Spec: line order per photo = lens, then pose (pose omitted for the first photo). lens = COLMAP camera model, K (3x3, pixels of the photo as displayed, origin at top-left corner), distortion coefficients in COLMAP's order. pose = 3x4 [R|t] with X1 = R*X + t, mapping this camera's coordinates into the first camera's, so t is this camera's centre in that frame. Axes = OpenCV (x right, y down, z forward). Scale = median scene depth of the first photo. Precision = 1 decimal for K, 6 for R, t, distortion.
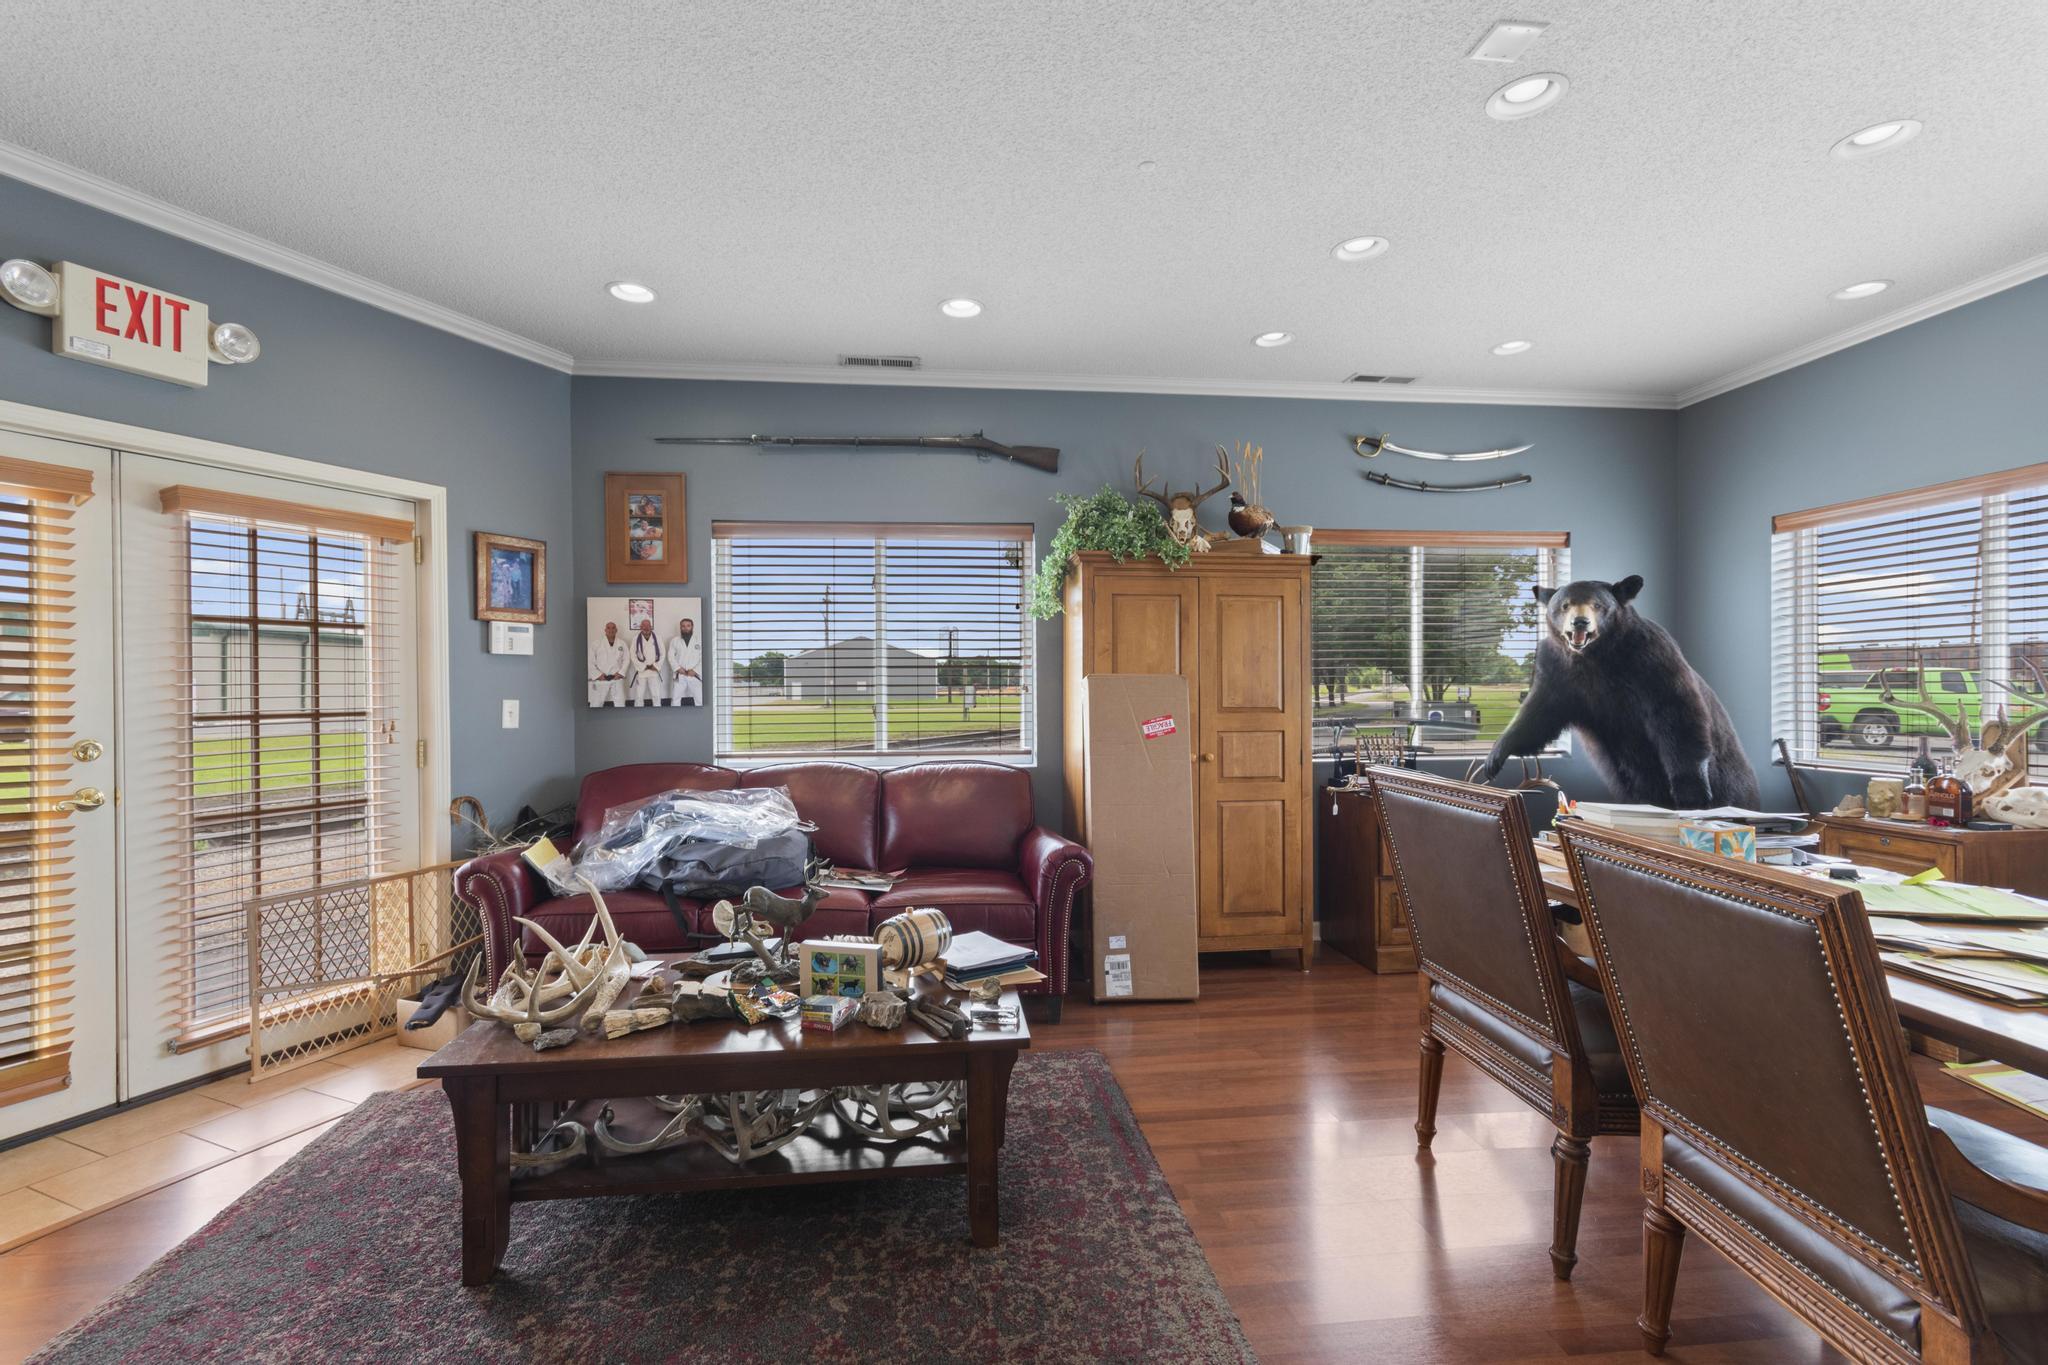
lens RADIAL K [[916.5, 0, 1026.6], [0, 916.5, 681.7], [0, 0, 1]] dist [0.000568, 0.001005]
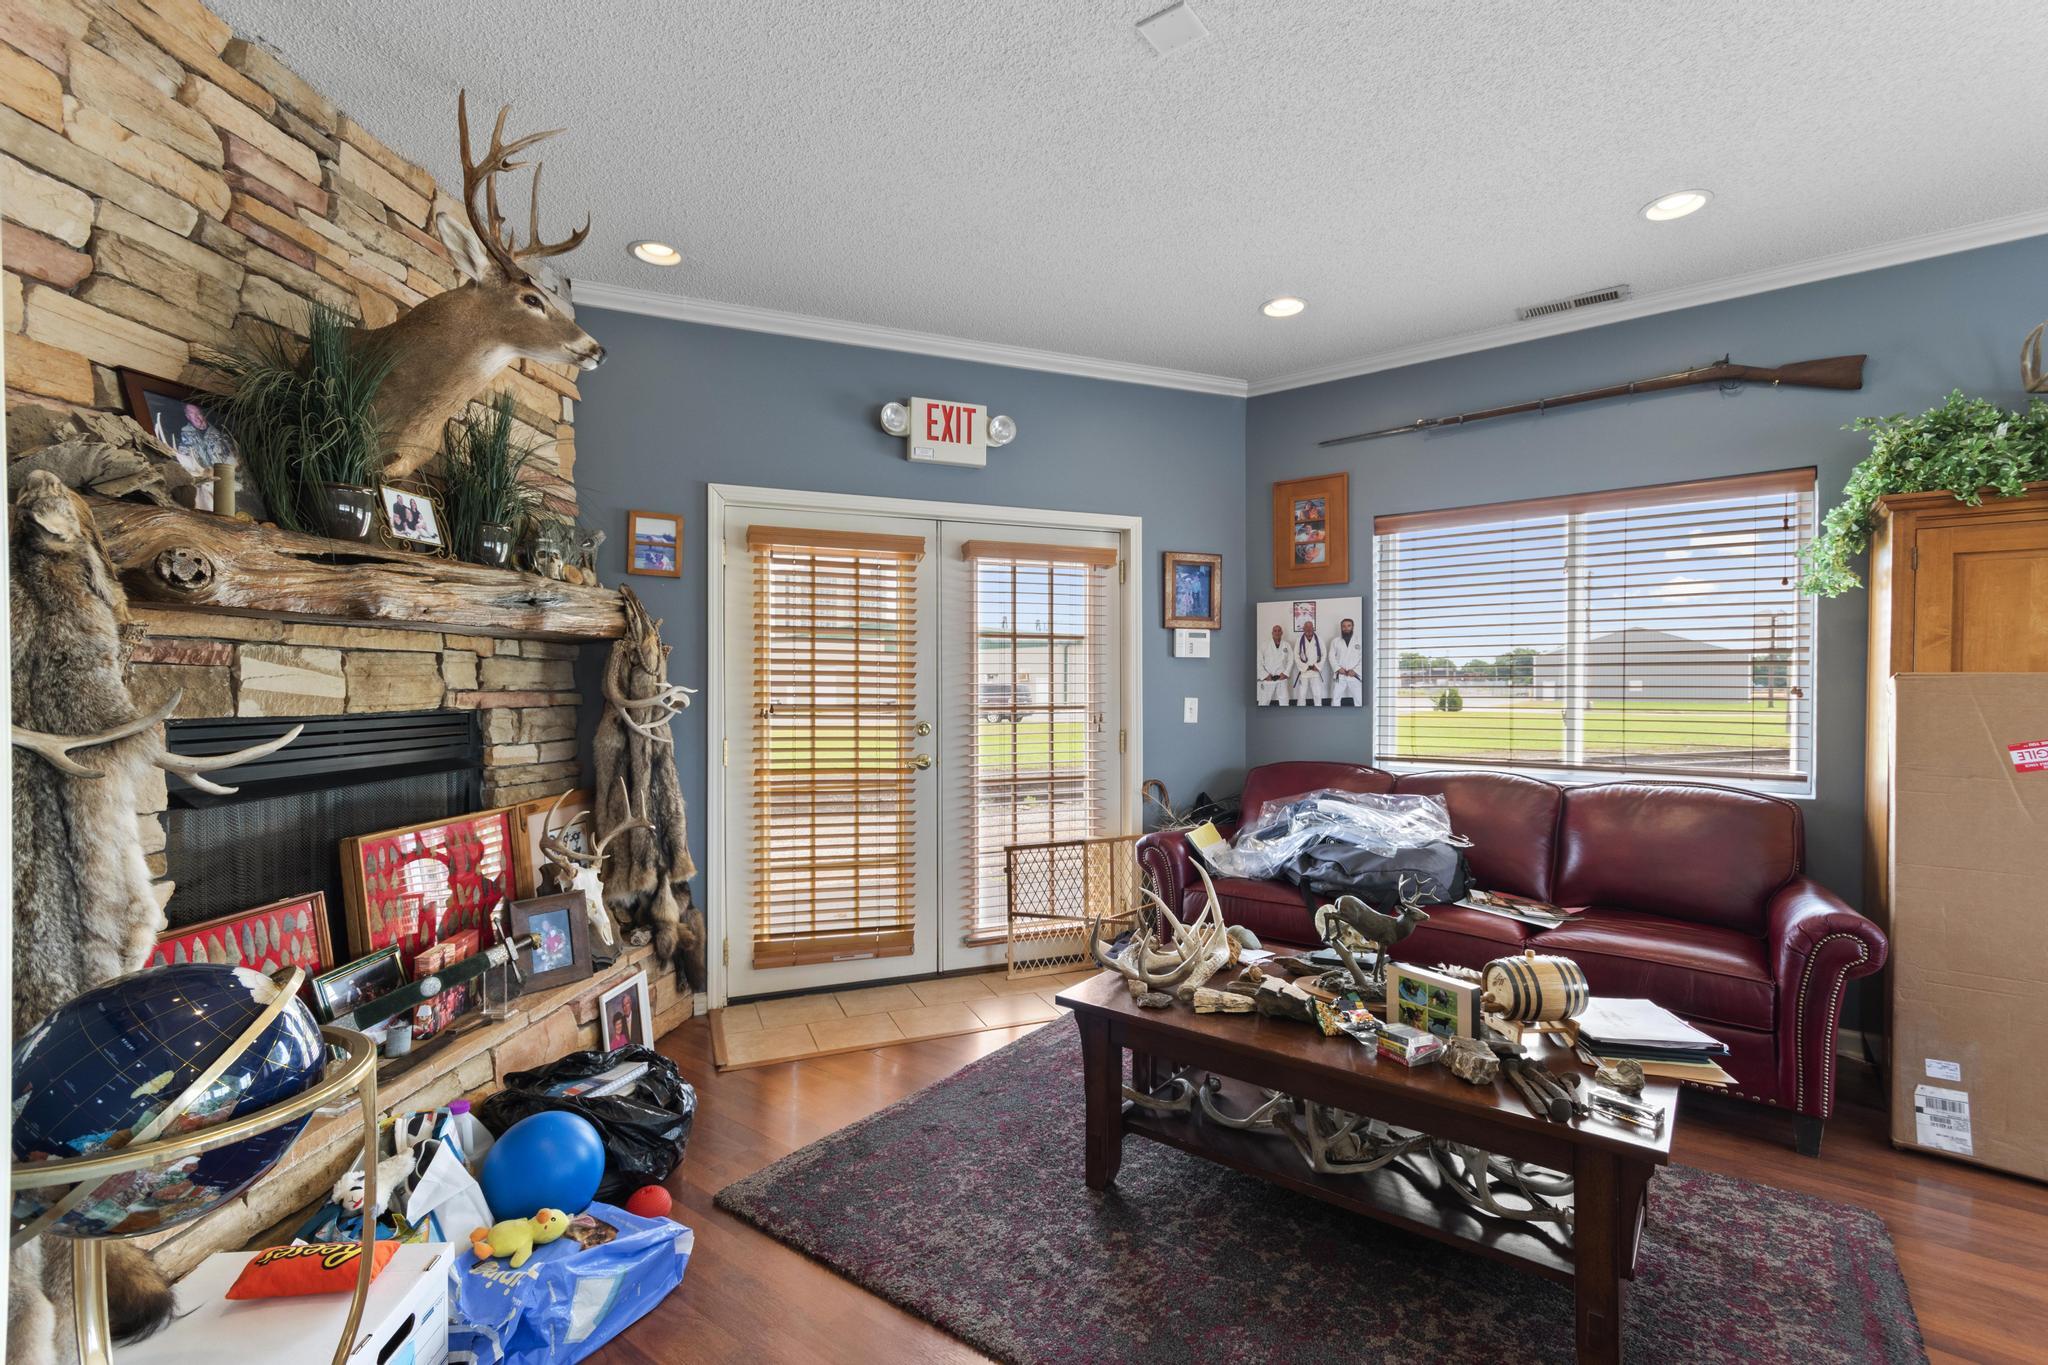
lens RADIAL K [[913.7, 0, 1020.7], [0, 913.7, 692.4], [0, 0, 1]] dist [0.001696, 0.001100]
pose [[0.717425, 0.010427, -0.696558, 0.085308], [-0.001390, 0.999907, 0.013536, -0.001981], [0.696634, -0.008742, 0.717373, 0.048969]]
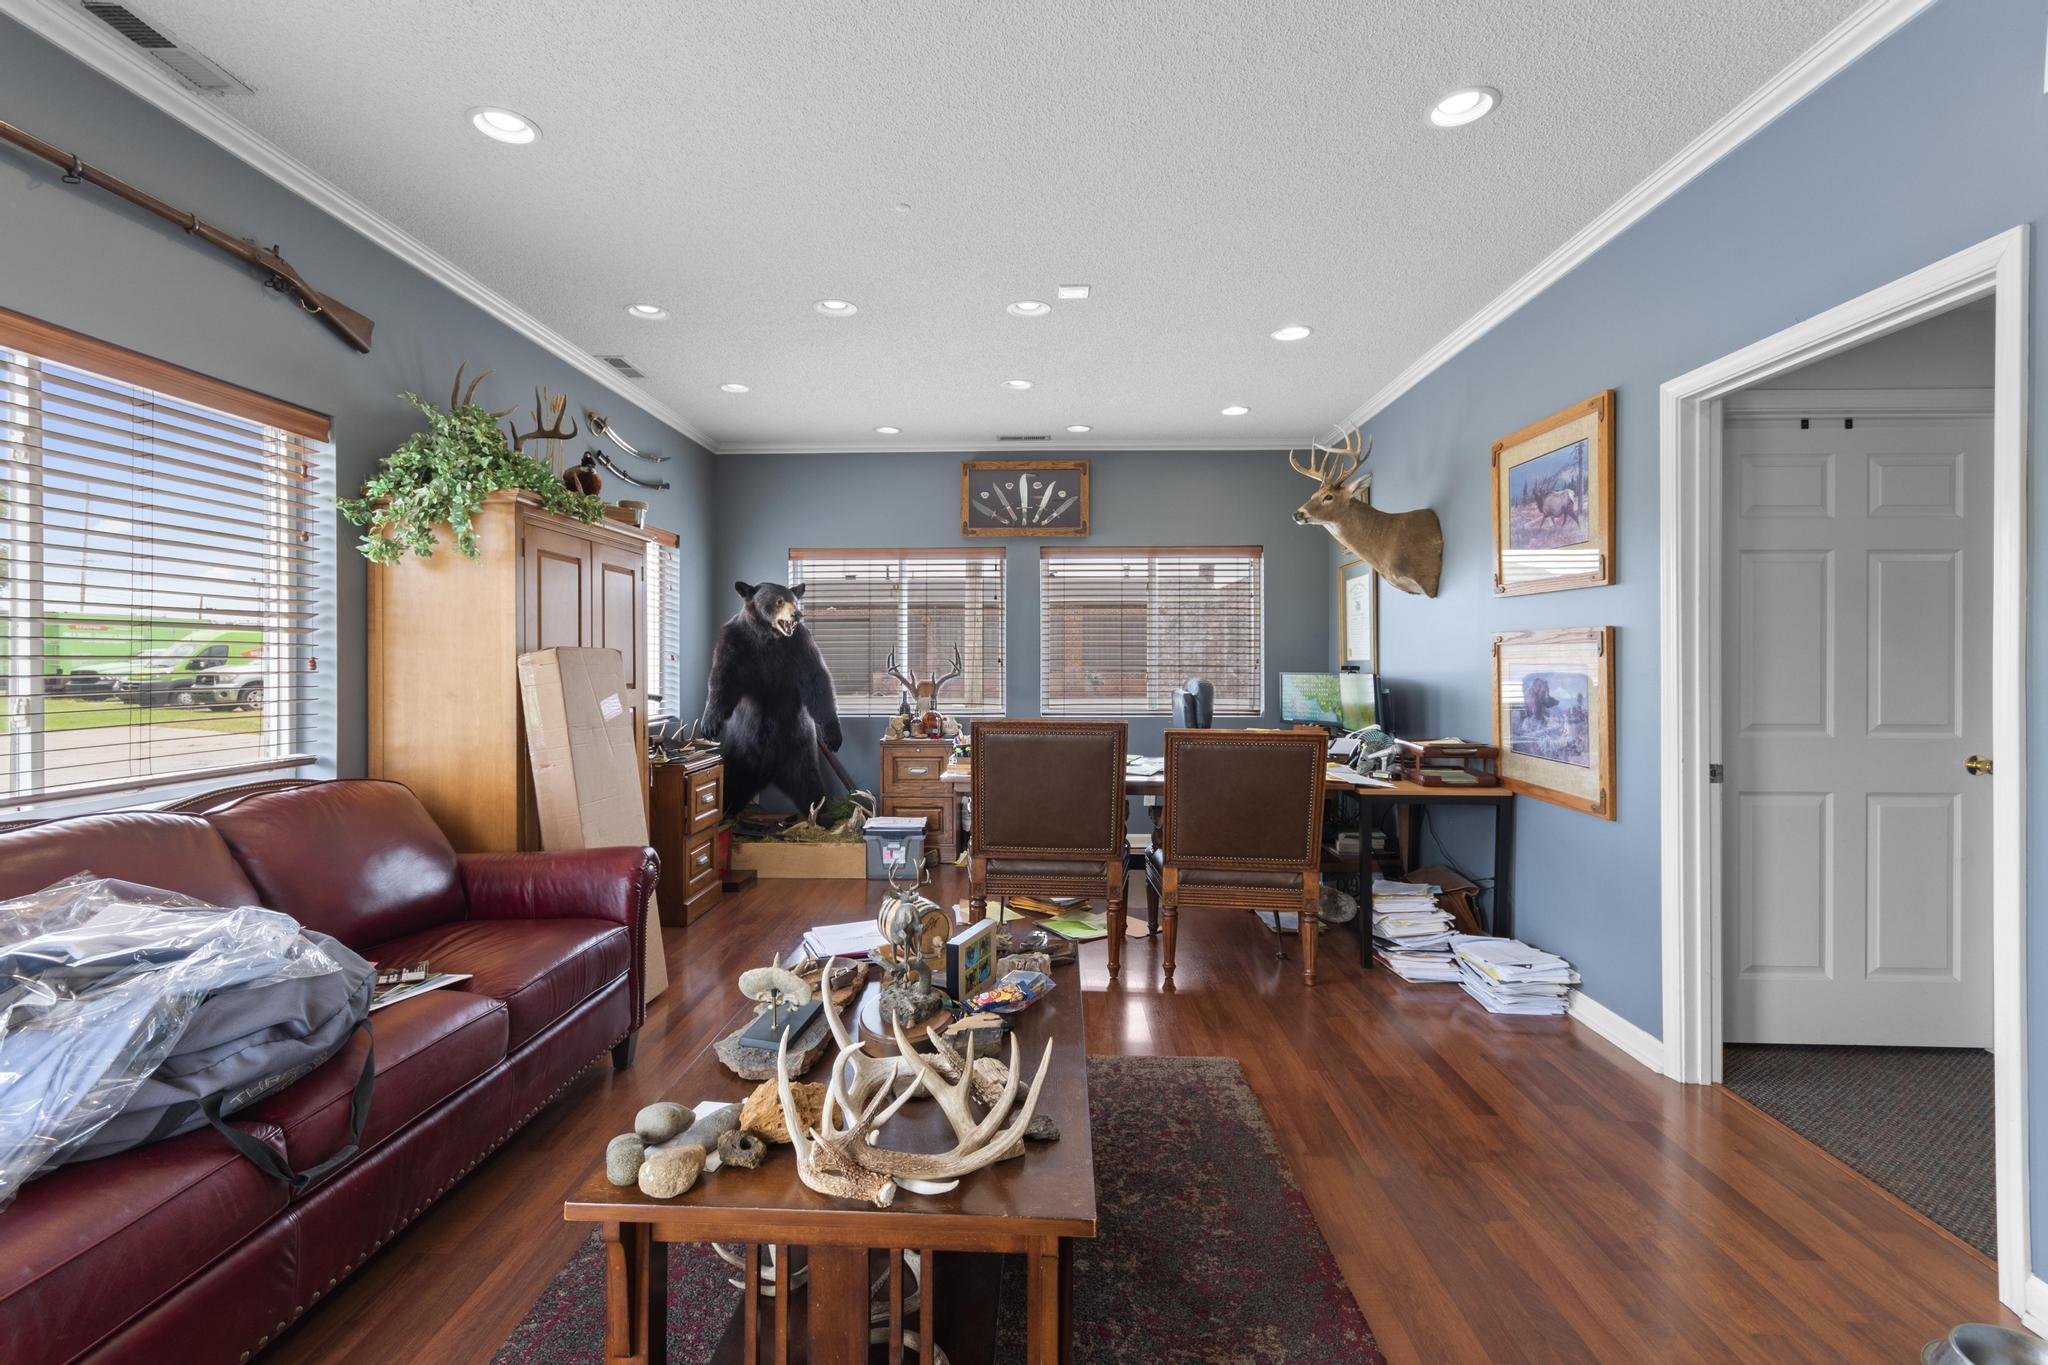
lens RADIAL K [[908.0, 0, 1019.0], [0, 908.0, 679.0], [0, 0, 1]] dist [0.000389, 0.000184]
pose [[0.138239, -0.017747, 0.990240, -0.796116], [-0.001957, 0.999833, 0.018192, 0.006100], [-0.990397, -0.004452, 0.138181, 0.566065]]
